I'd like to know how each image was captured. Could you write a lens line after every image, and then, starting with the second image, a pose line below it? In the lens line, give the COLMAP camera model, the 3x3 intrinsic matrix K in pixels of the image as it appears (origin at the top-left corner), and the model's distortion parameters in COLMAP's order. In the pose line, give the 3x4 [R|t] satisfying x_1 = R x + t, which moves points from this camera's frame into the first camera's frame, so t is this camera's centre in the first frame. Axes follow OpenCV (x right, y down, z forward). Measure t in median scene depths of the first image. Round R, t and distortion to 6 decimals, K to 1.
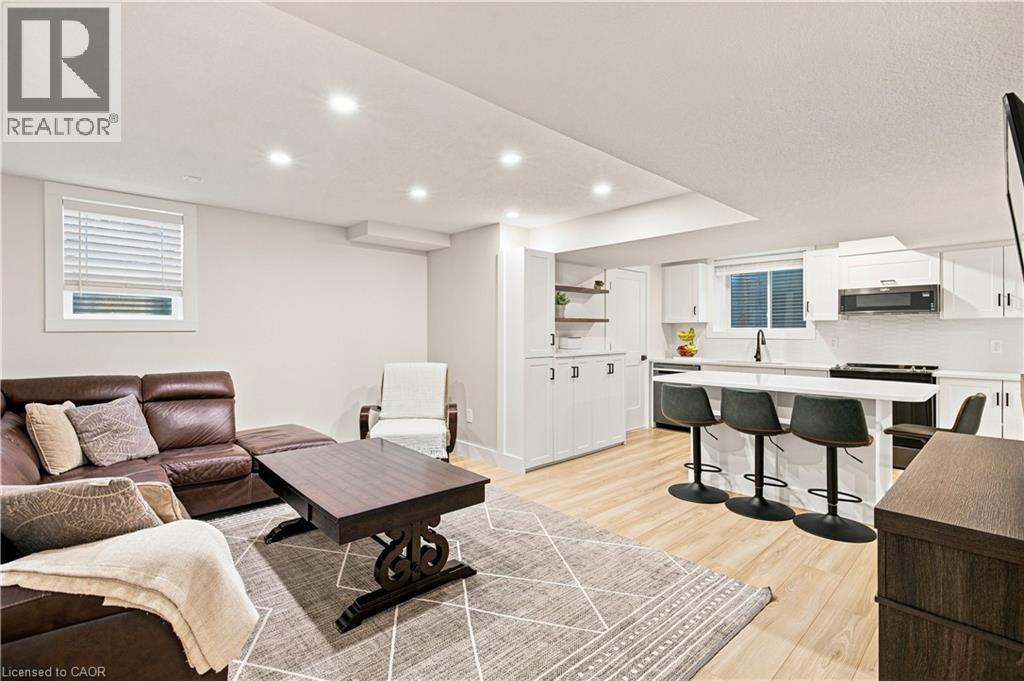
lens RADIAL K [[463.1, 0, 507.8], [0, 463.1, 337.3], [0, 0, 1]] dist [0.001095, 0.000062]
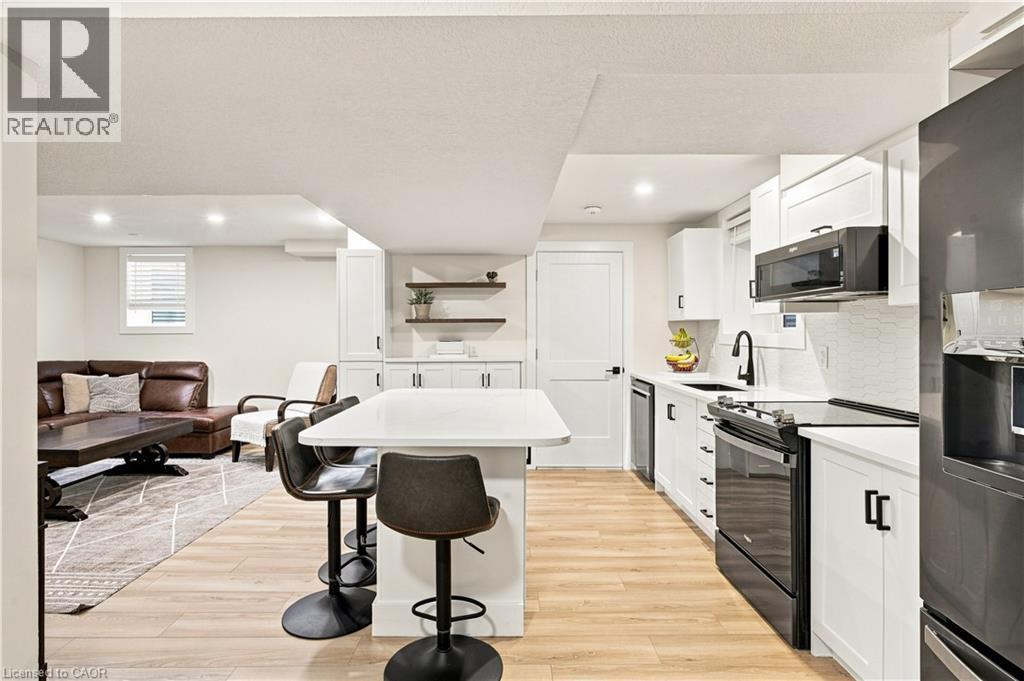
lens RADIAL K [[511.6, 0, 504.4], [0, 511.6, 333.6], [0, 0, 1]] dist [-0.002814, -0.000016]
pose [[0.735417, 0.001091, -0.677614, 1.246815], [-0.009183, 0.999923, -0.008356, -0.009004], [0.677553, 0.012368, 0.735370, 0.527343]]
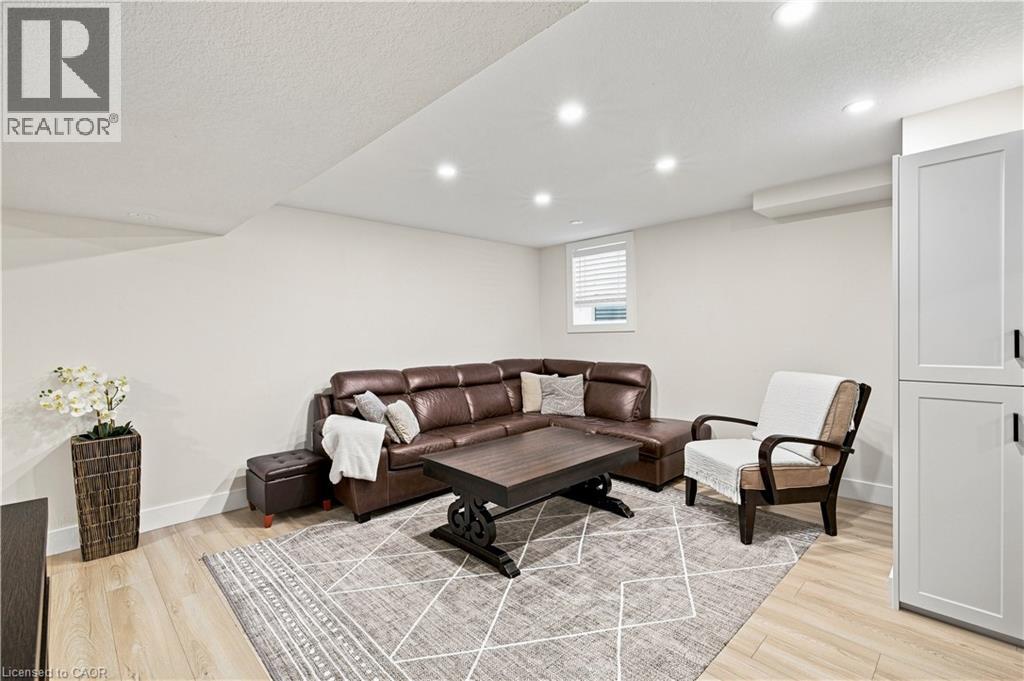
lens RADIAL K [[463.1, 0, 507.8], [0, 463.1, 337.3], [0, 0, 1]] dist [0.001095, 0.000062]
pose [[0.025067, 0.005583, -0.999670, 0.638062], [0.000031, 0.999984, 0.005585, -0.003769], [0.999686, -0.000171, 0.025066, 0.682968]]
